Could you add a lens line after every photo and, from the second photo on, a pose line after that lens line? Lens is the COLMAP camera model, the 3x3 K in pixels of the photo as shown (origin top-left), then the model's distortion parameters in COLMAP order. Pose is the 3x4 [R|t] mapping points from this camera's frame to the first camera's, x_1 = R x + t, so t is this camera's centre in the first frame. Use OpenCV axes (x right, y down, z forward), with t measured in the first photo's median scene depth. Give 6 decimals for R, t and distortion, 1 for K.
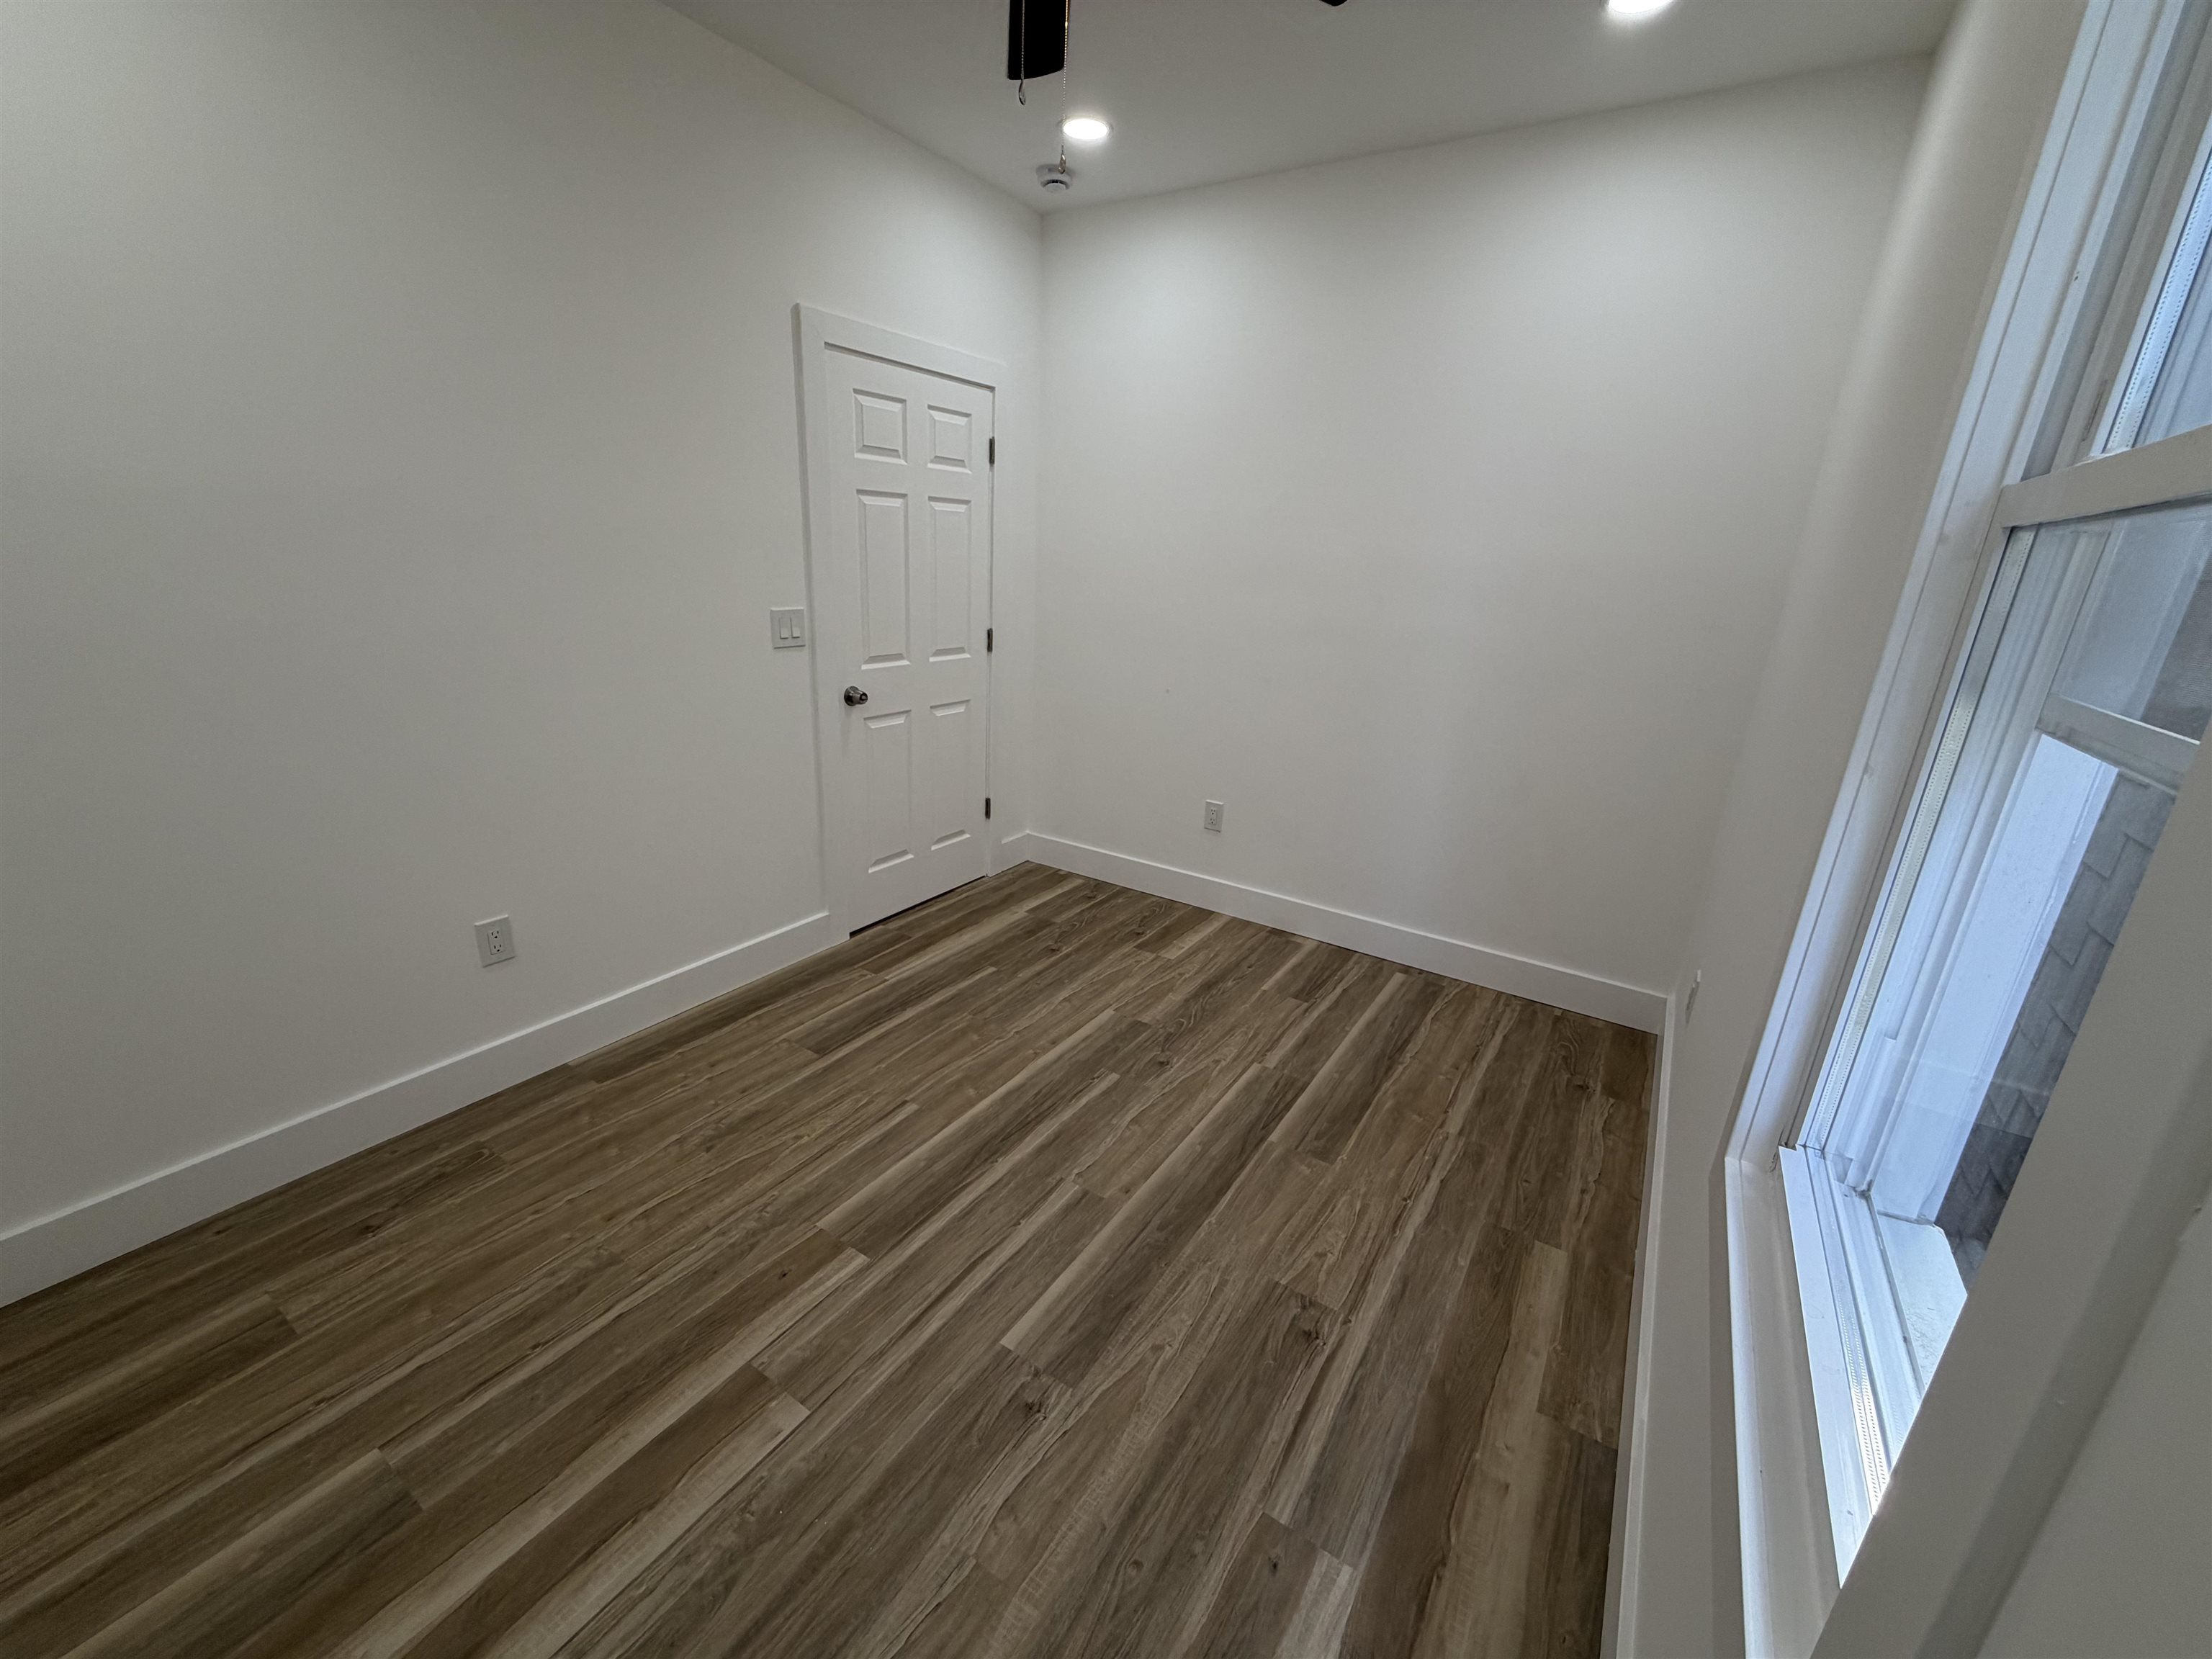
lens RADIAL K [[882.8, 0, 1106.0], [0, 882.8, 829.5], [0, 0, 1]] dist [0.008437, 0.000037]
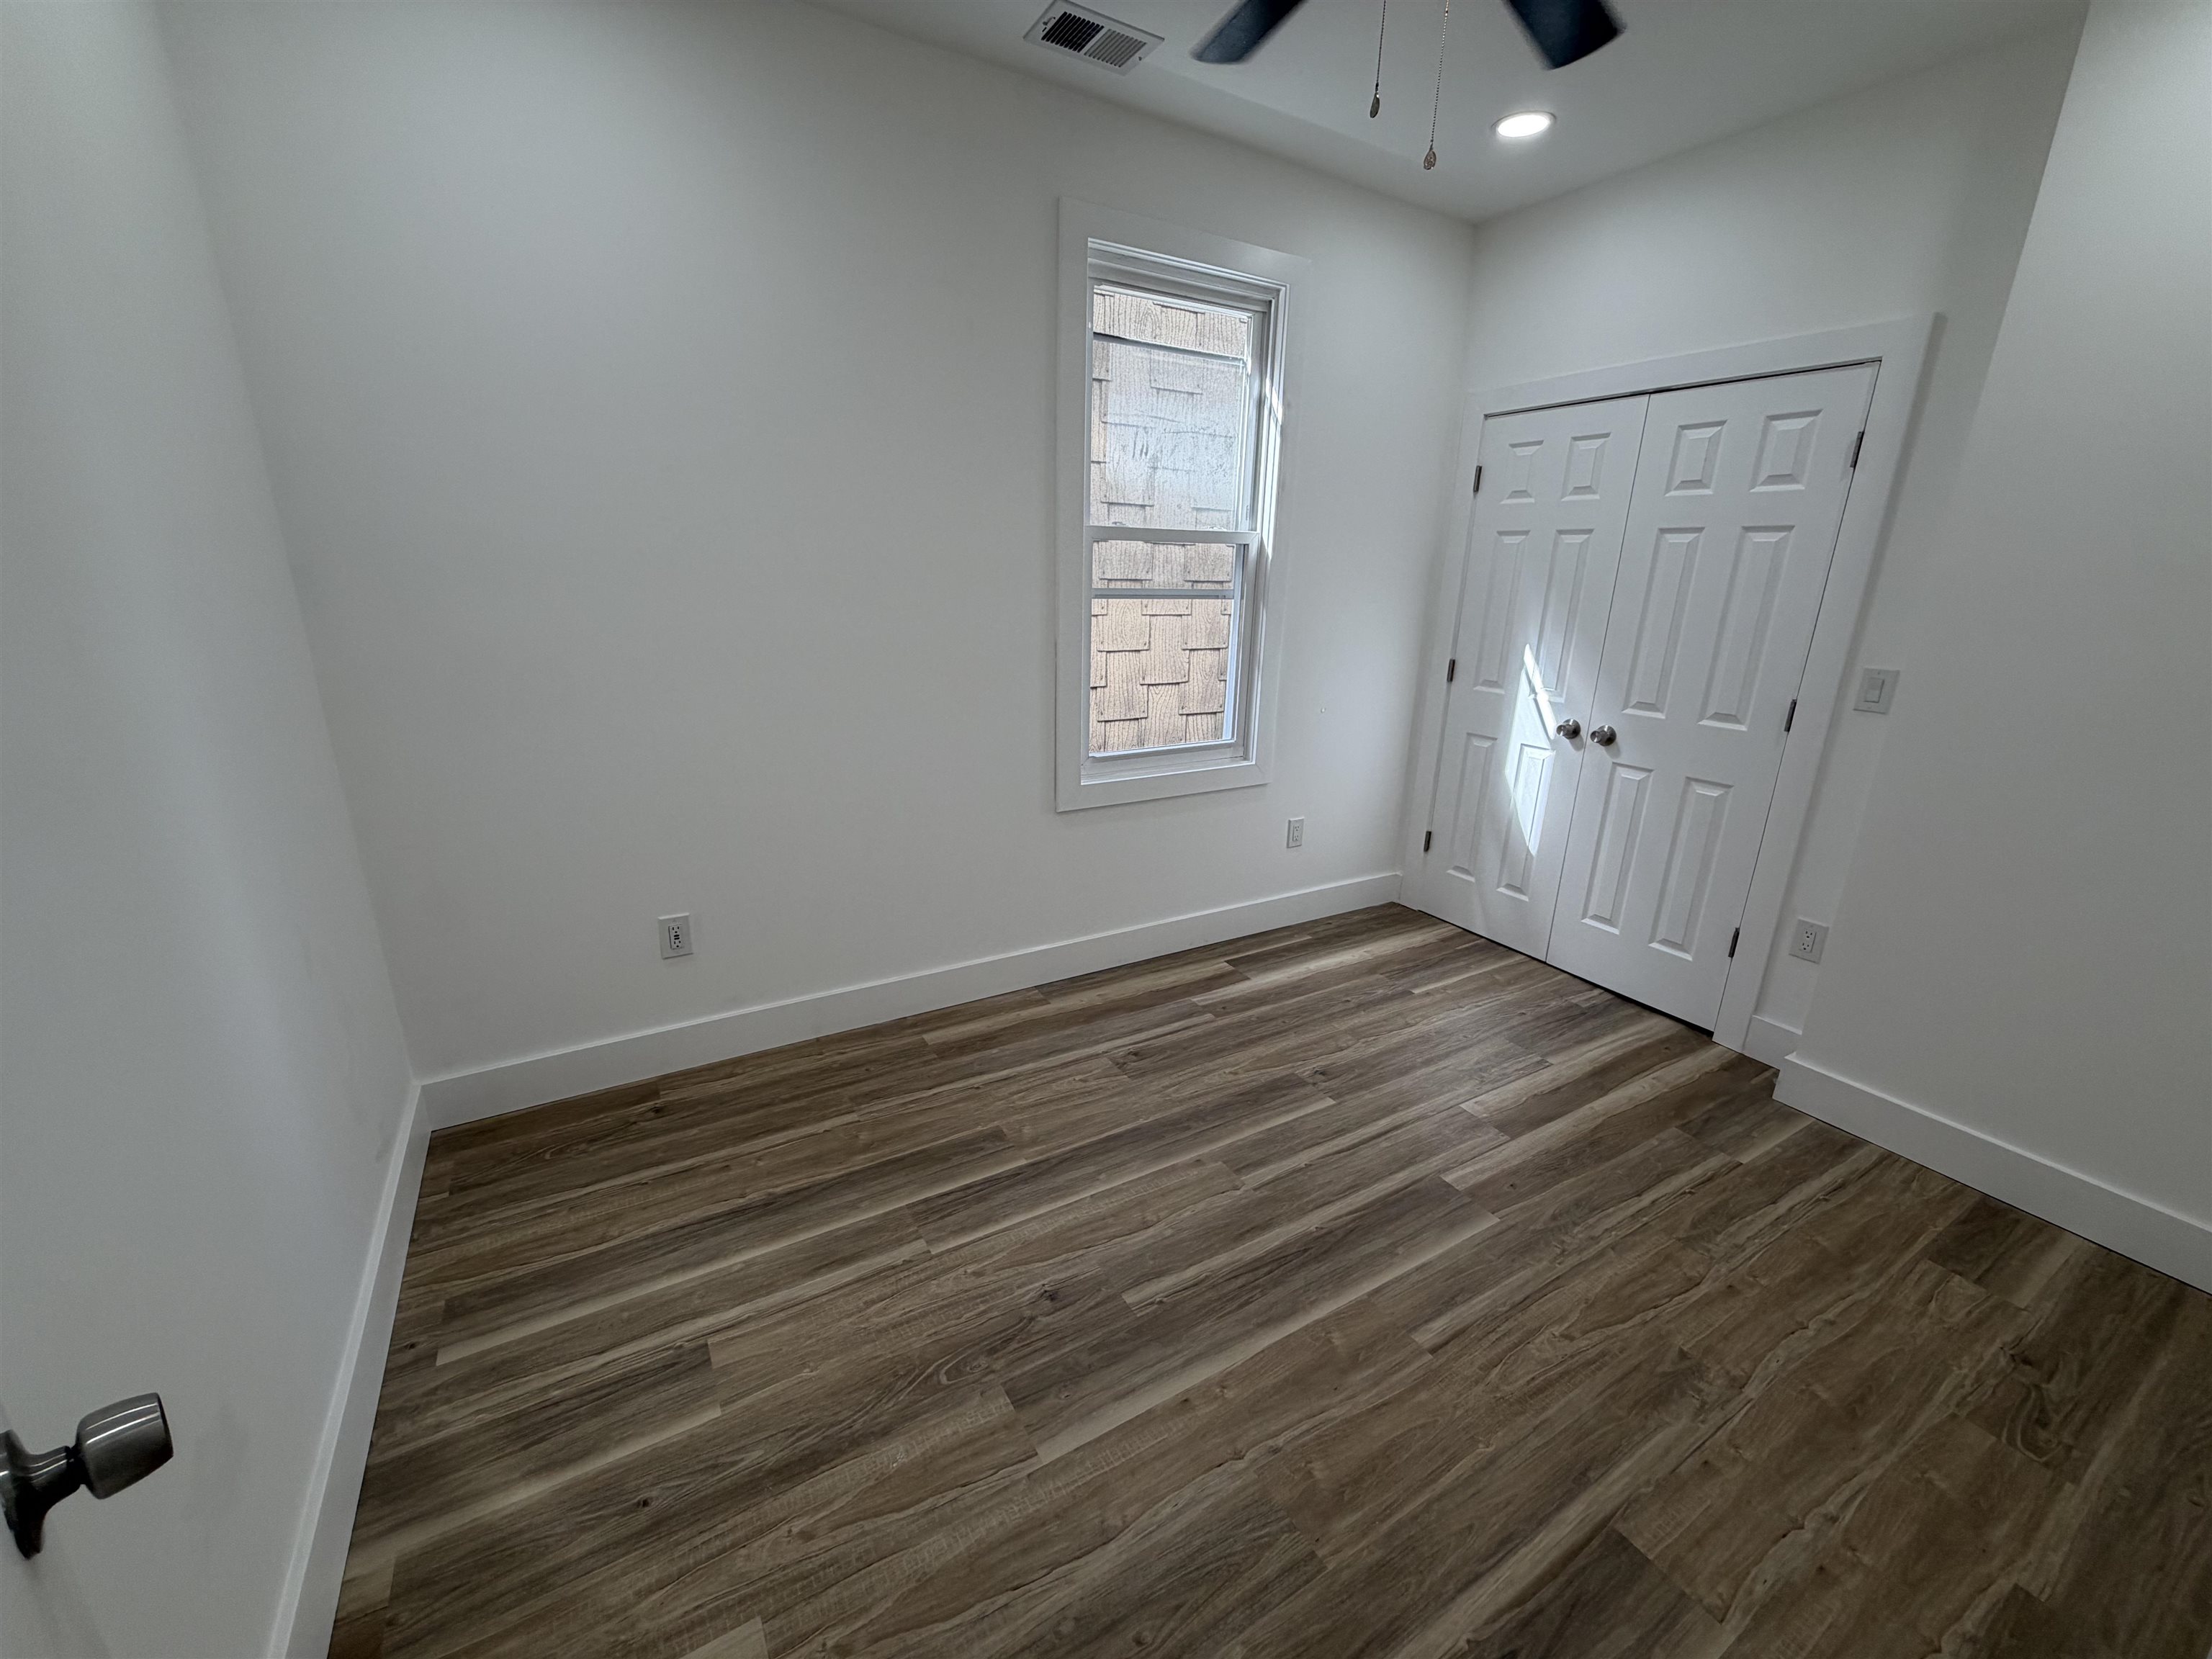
lens RADIAL K [[882.8, 0, 1106.0], [0, 882.8, 829.5], [0, 0, 1]] dist [0.008437, 0.000037]
pose [[-0.896041, -0.192474, 0.400081, -0.208435], [0.070872, 0.827575, 0.556863, -0.482128], [-0.438279, 0.527326, -0.727900, 1.500421]]
